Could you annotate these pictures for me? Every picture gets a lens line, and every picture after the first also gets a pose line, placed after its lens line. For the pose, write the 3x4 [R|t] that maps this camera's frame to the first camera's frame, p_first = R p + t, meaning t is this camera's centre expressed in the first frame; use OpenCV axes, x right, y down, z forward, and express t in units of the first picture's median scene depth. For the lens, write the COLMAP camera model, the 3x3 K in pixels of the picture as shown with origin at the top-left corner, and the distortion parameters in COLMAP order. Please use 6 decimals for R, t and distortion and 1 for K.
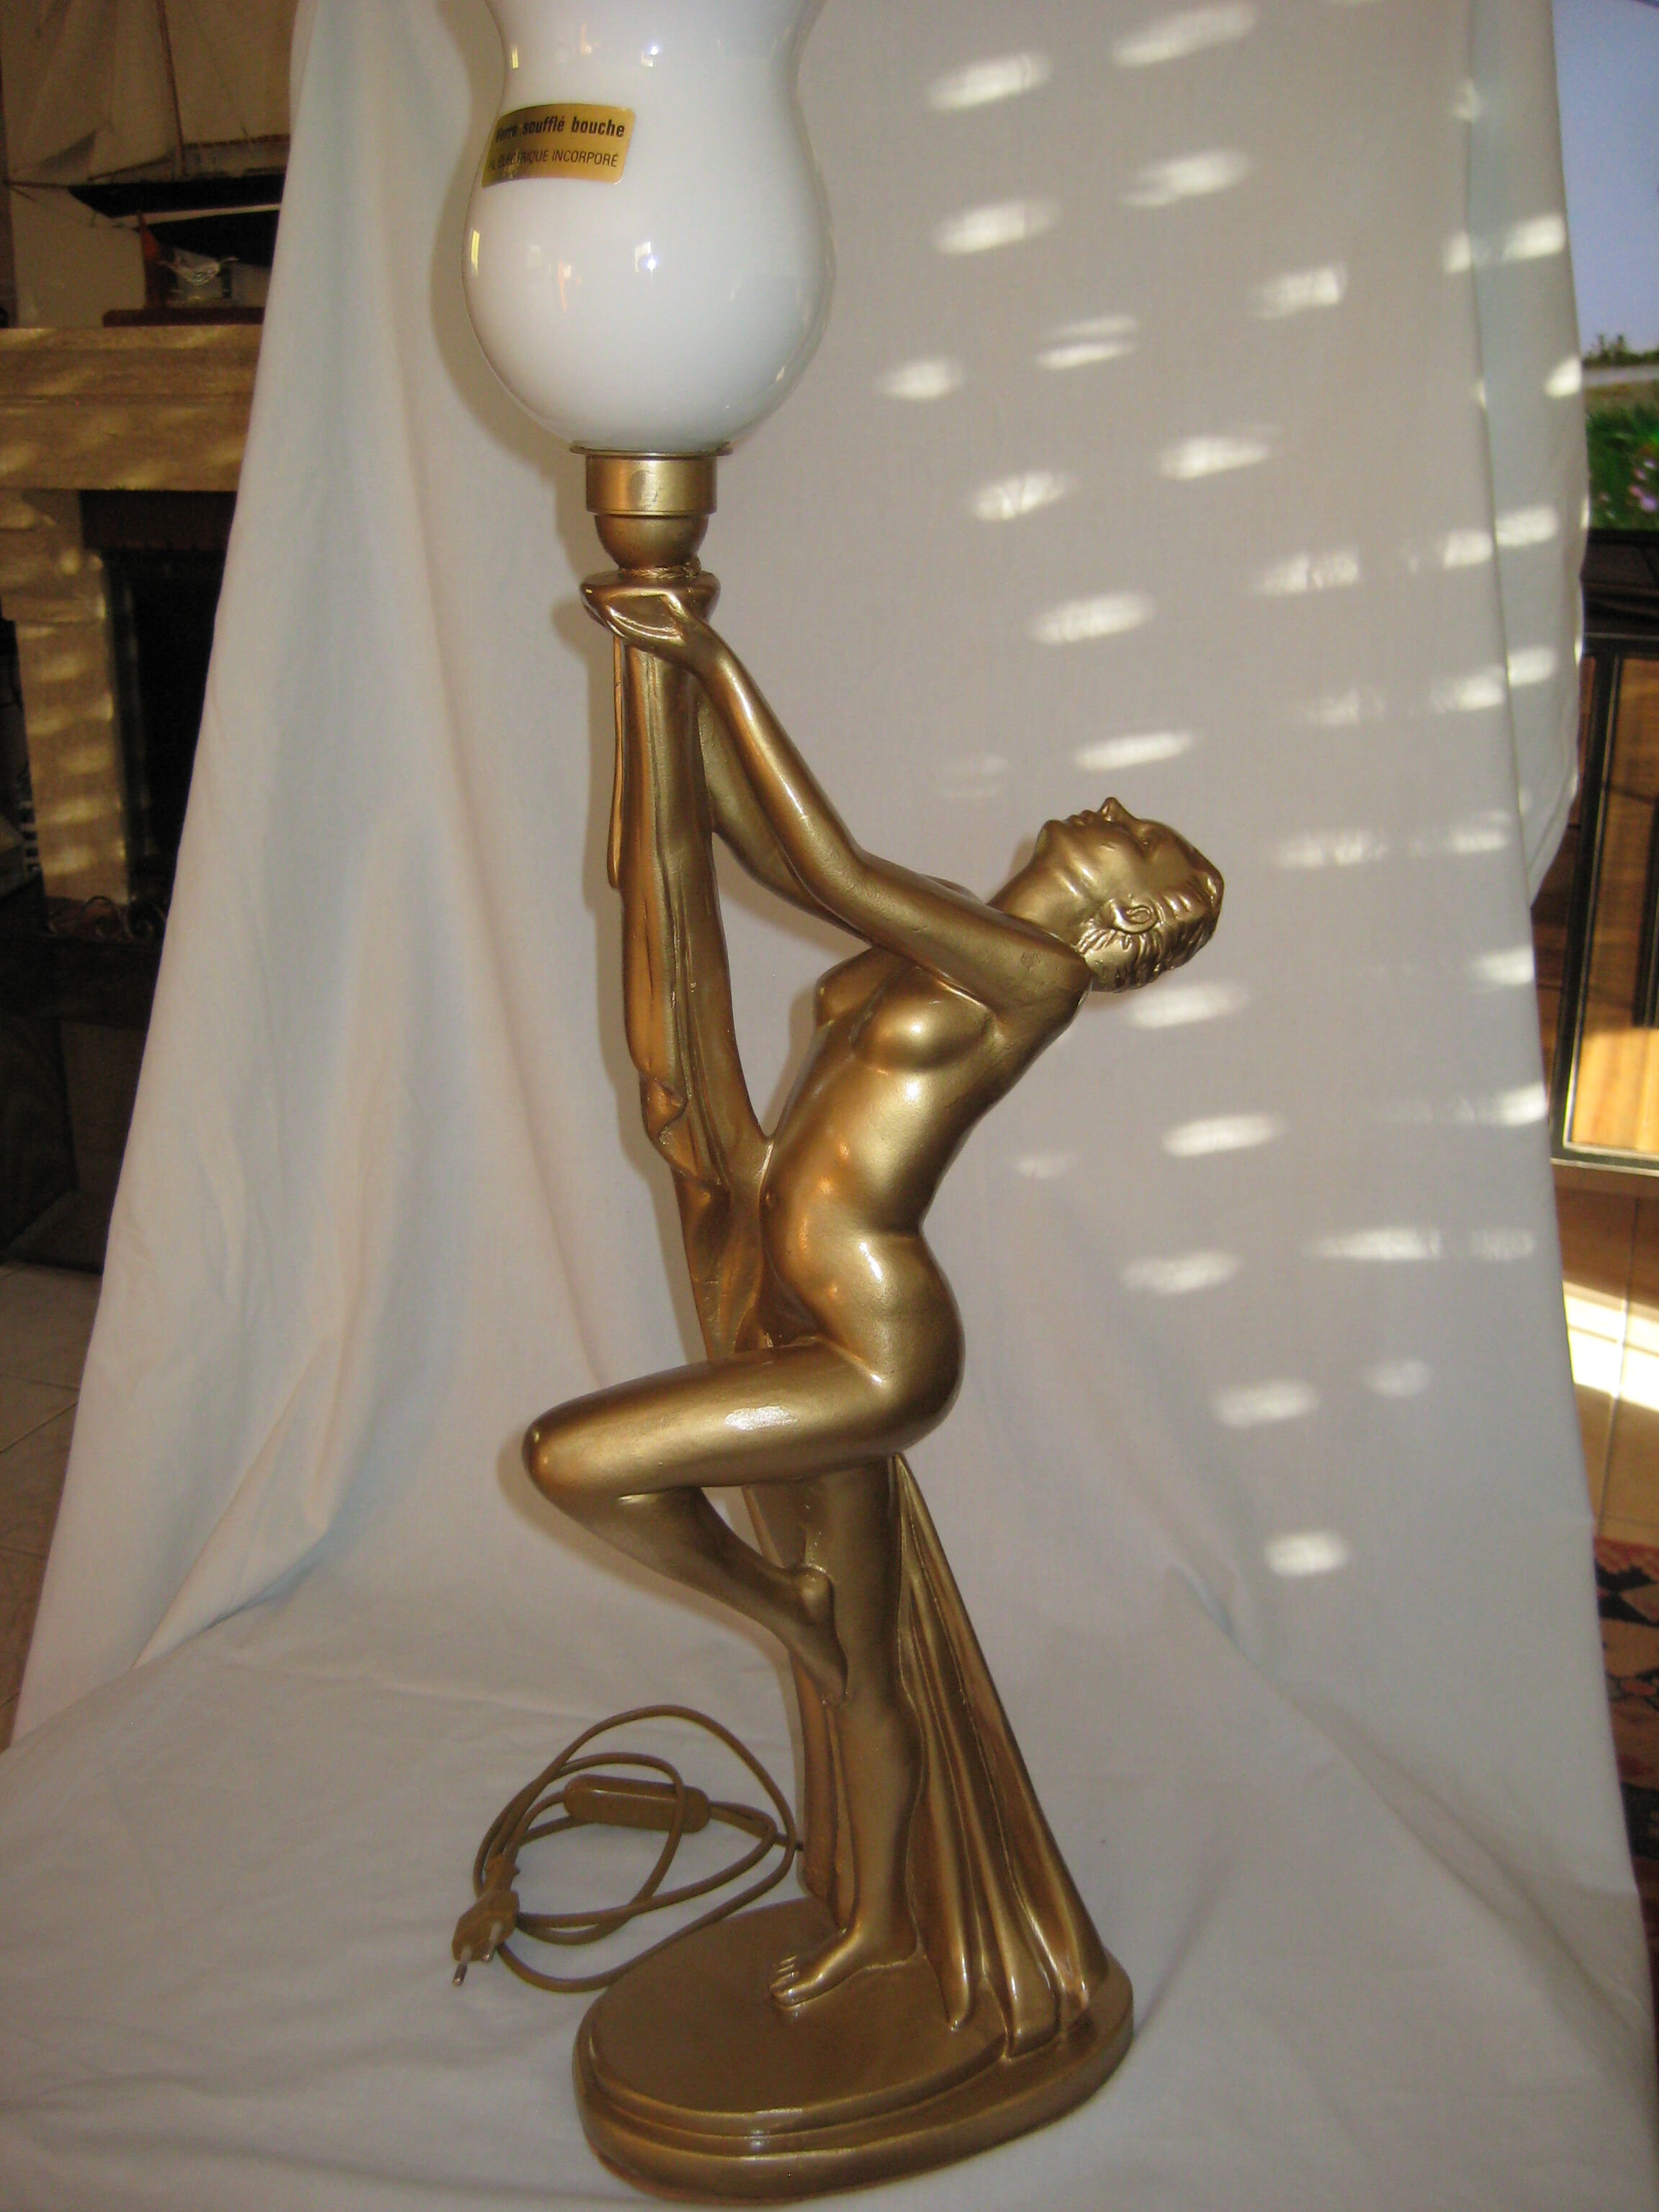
lens RADIAL K [[2303.7, 0, 829.5], [0, 2303.7, 1106.0], [0, 0, 1]] dist [-0.160857, 0.205491]
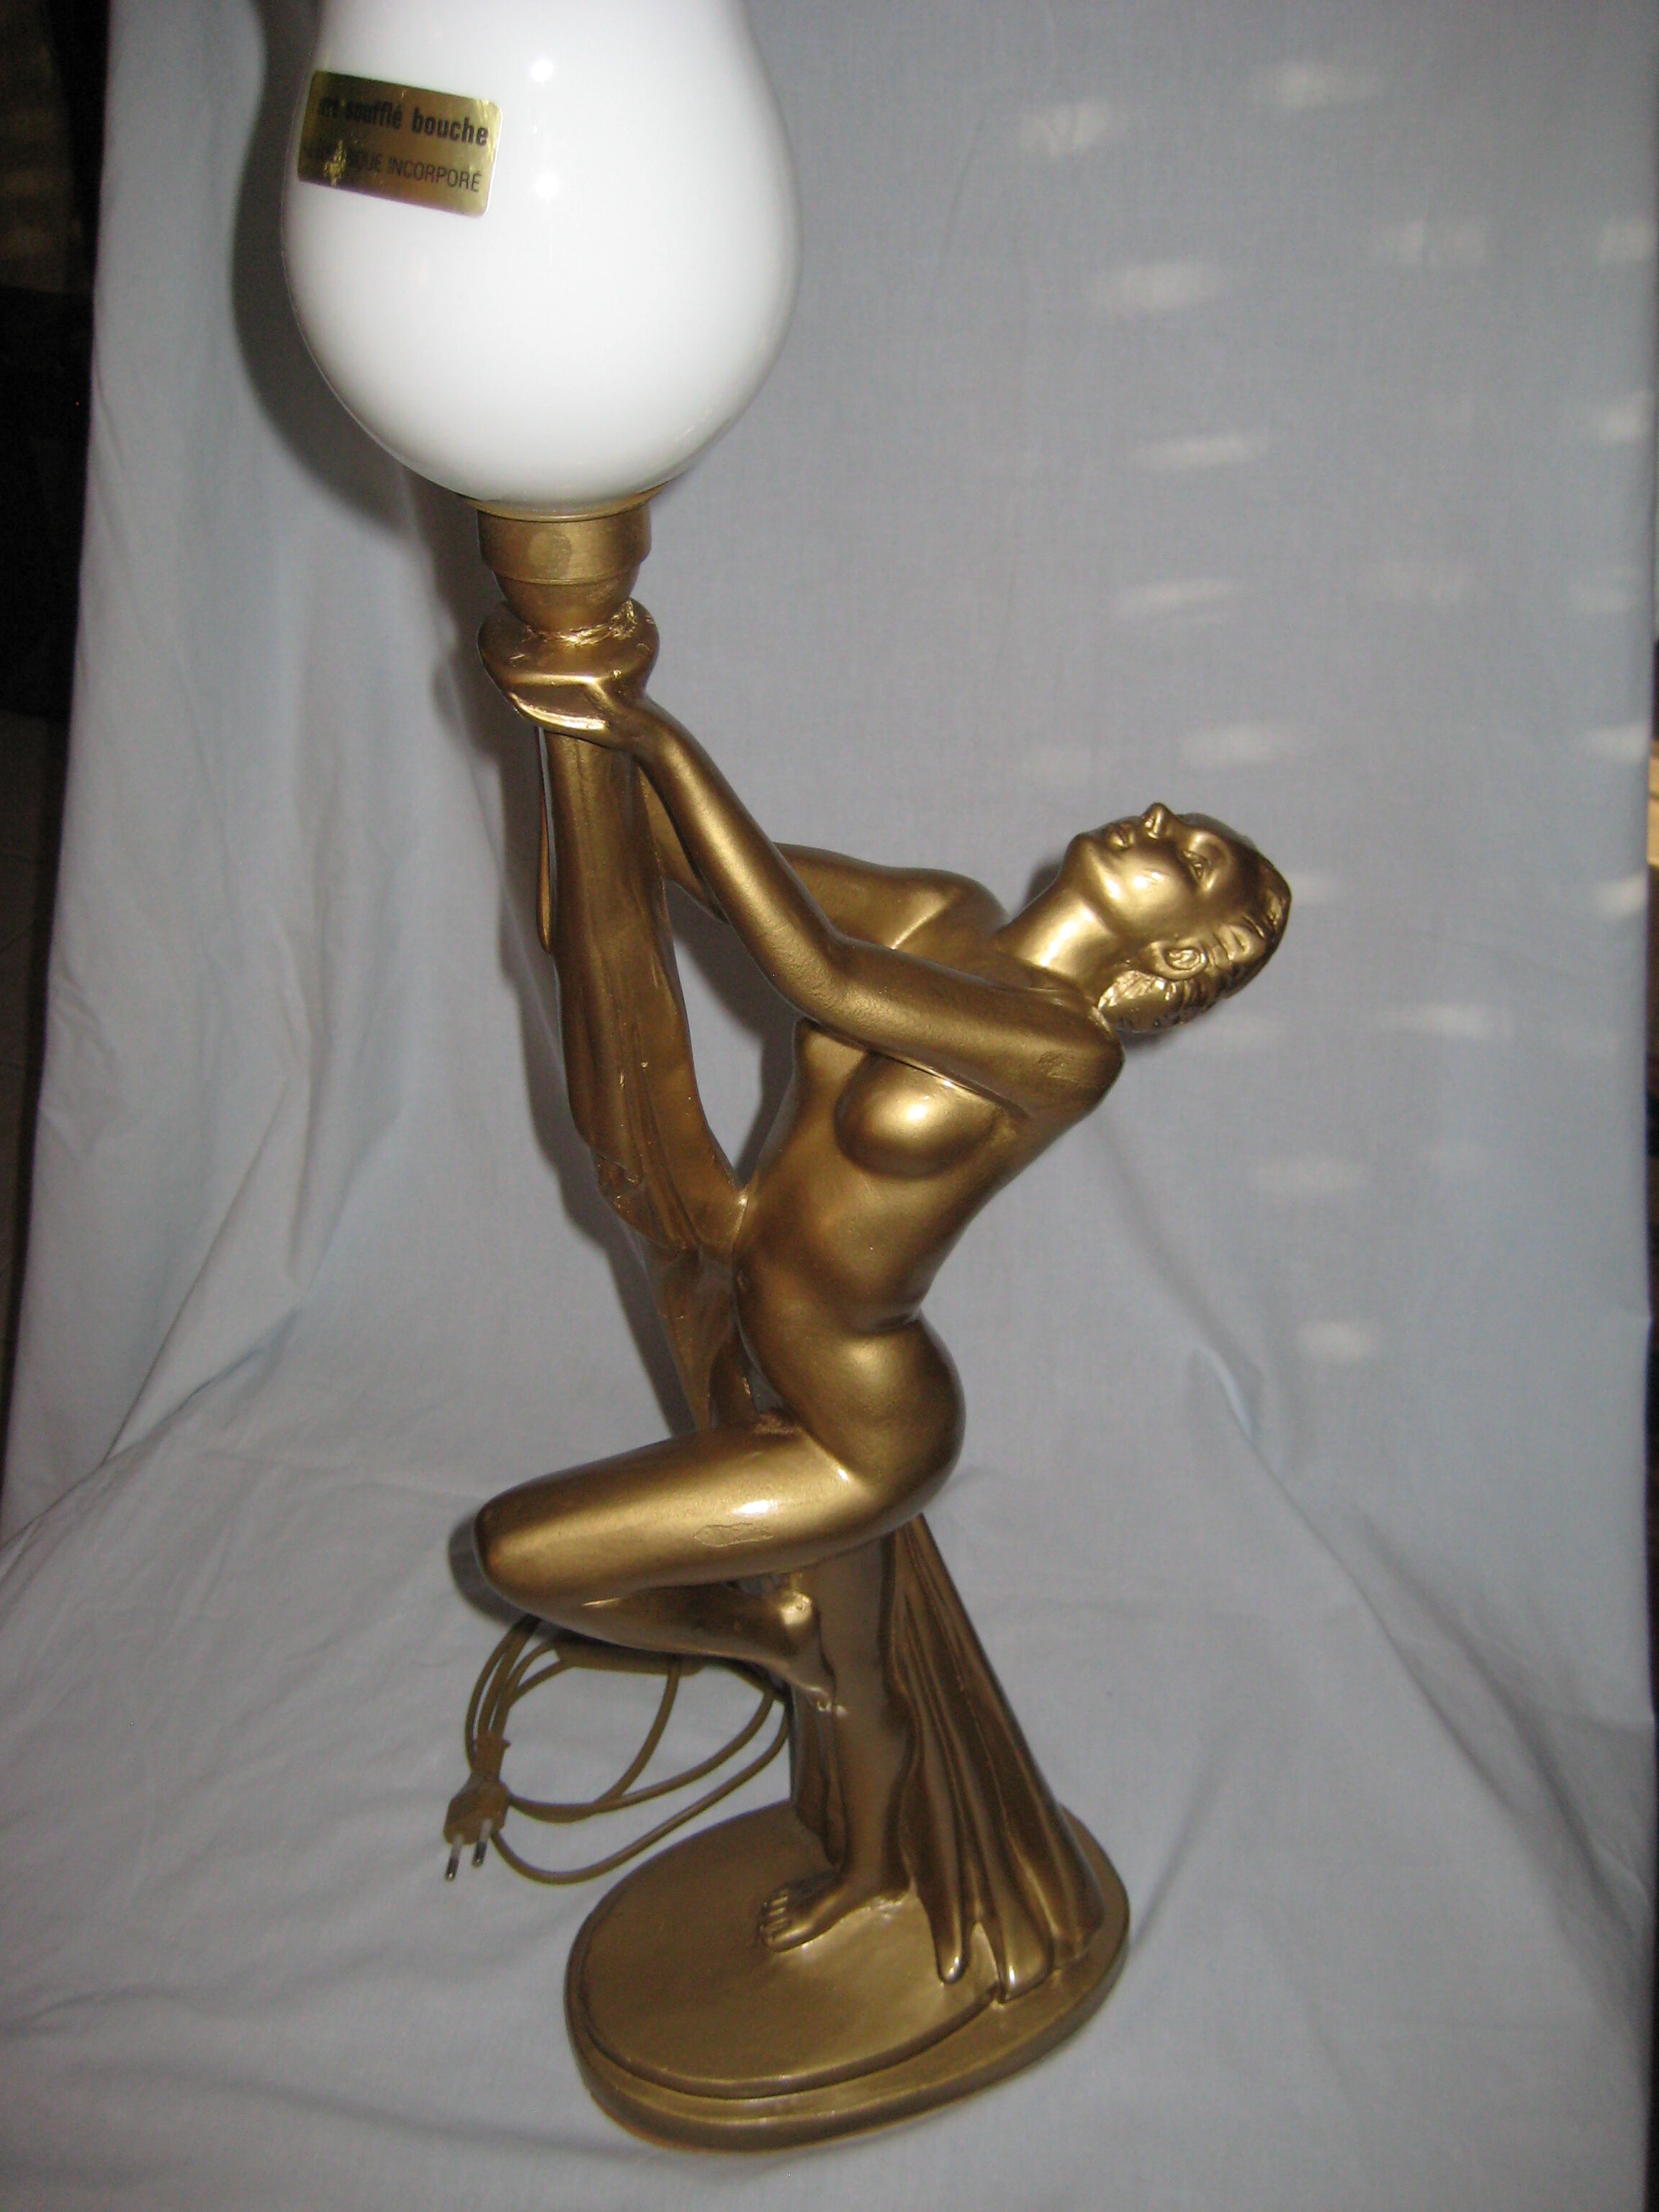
lens RADIAL K [[2269.4, 0, 865.0], [0, 2269.4, 890.4], [0, 0, 1]] dist [-0.212074, 0.377868]
pose [[0.999931, 0.004909, -0.010702, 0.027848], [-0.001195, 0.946537, 0.322593, -0.361357], [0.011713, -0.322558, 0.946477, 0.233365]]
